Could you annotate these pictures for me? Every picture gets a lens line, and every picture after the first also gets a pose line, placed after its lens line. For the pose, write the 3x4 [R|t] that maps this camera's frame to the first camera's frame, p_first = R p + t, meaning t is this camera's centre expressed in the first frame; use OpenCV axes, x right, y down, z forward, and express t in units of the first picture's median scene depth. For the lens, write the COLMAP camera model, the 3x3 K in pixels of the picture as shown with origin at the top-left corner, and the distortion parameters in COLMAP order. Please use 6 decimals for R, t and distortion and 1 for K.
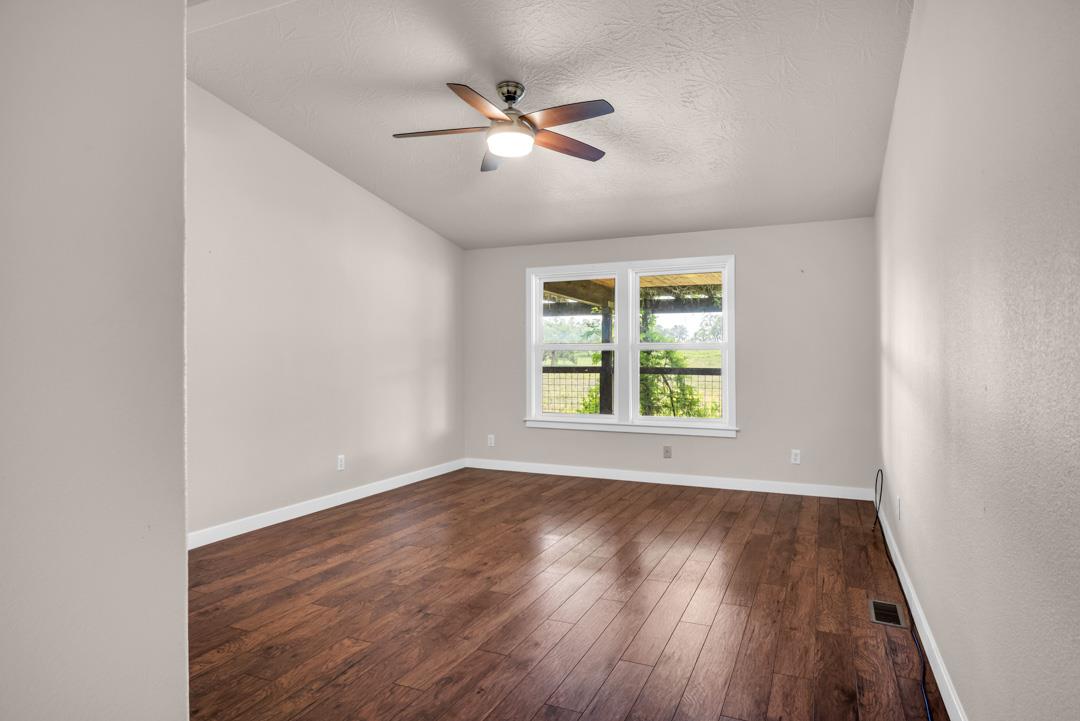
lens RADIAL K [[586.4, 0, 540.0], [0, 586.4, 360.5], [0, 0, 1]] dist [0.001155, 0.001554]
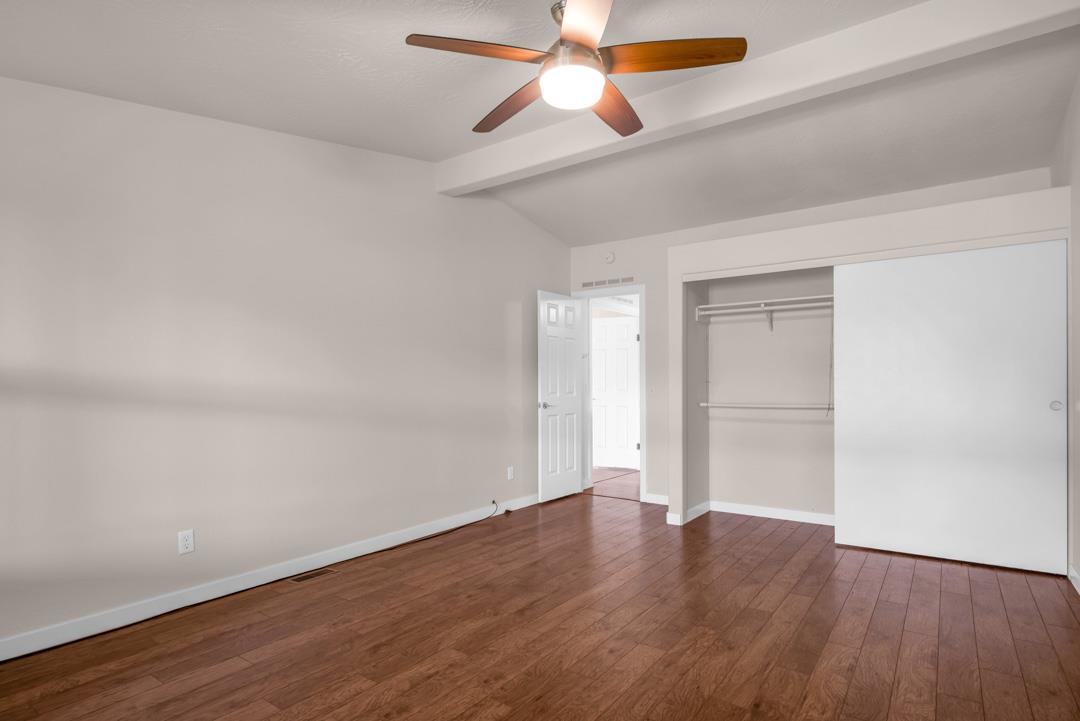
lens RADIAL K [[586.4, 0, 540.0], [0, 586.4, 360.5], [0, 0, 1]] dist [0.001155, 0.001554]
pose [[-0.980710, 0.017705, 0.194663, -0.164450], [0.008787, 0.998876, -0.046580, -0.000483], [-0.195268, -0.043971, -0.979764, 1.863433]]
